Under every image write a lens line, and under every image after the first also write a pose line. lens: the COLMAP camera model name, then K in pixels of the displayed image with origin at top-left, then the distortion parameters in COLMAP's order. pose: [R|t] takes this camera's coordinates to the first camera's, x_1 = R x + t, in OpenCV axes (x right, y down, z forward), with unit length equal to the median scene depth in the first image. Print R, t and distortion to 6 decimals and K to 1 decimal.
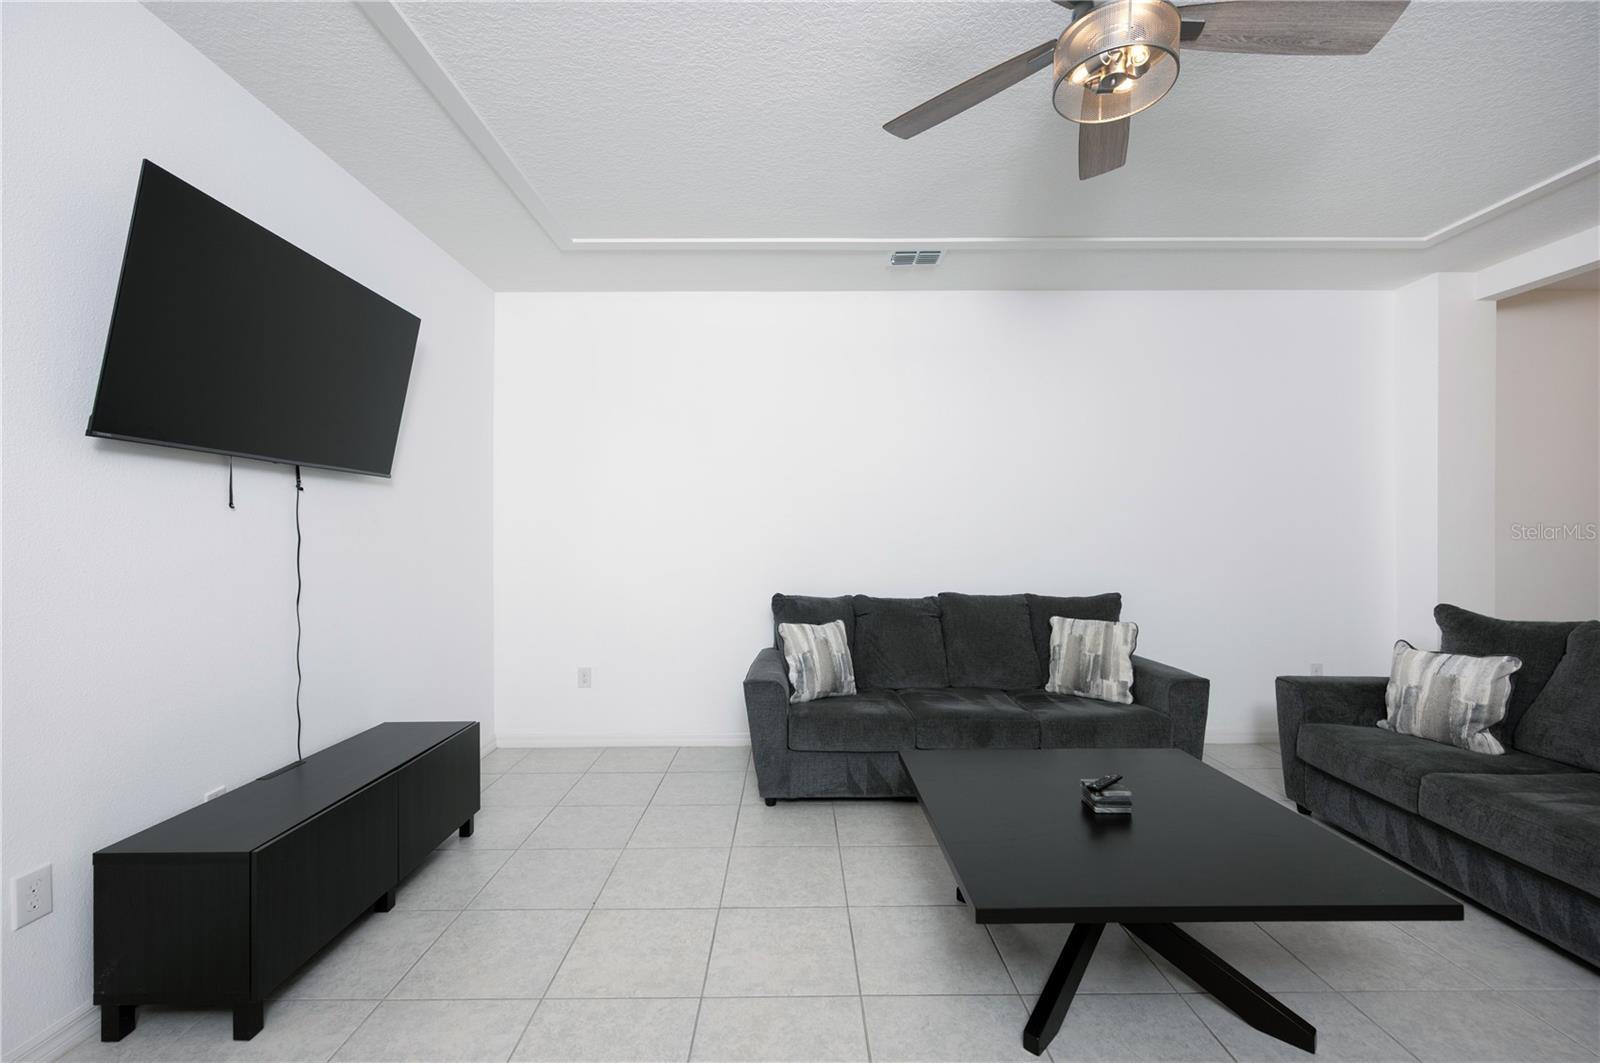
lens RADIAL K [[682.2, 0, 798.7], [0, 682.2, 540.1], [0, 0, 1]] dist [0.001487, 0.000288]
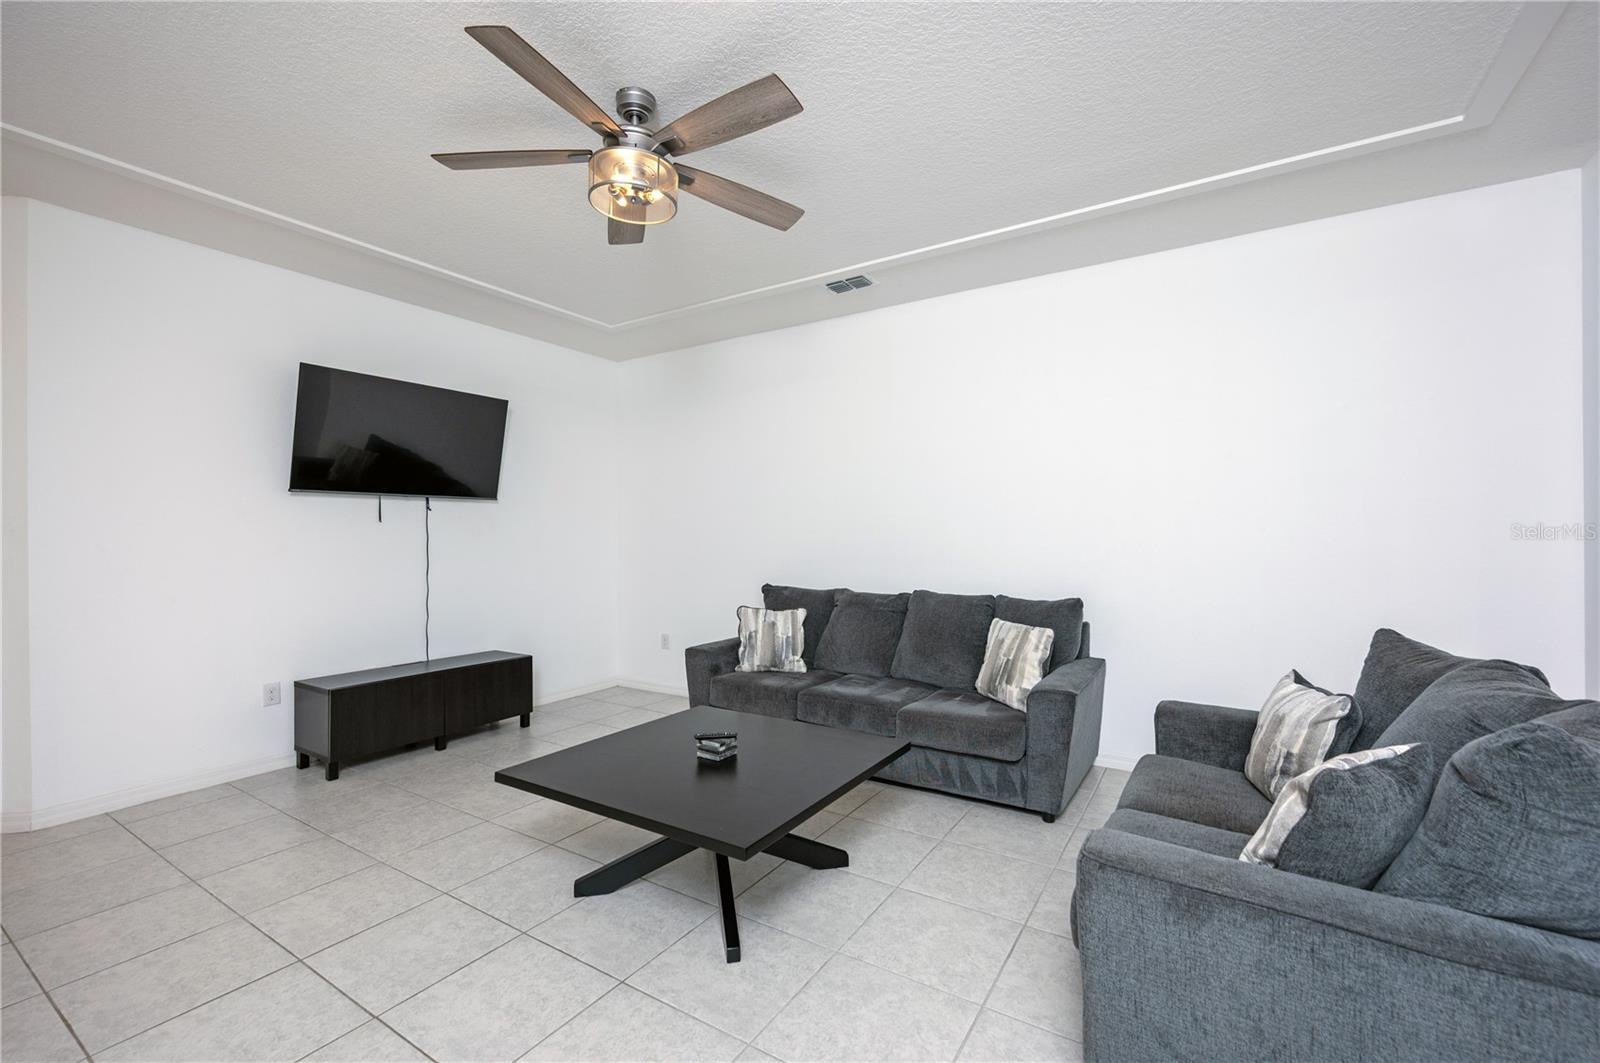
lens RADIAL K [[693.5, 0, 800.0], [0, 693.5, 531.5], [0, 0, 1]] dist [0.026686, -0.000006]
pose [[0.834454, -0.004686, -0.551057, 0.756249], [-0.000734, 0.999954, -0.009613, -0.001878], [0.551077, 0.008426, 0.834412, 0.017766]]
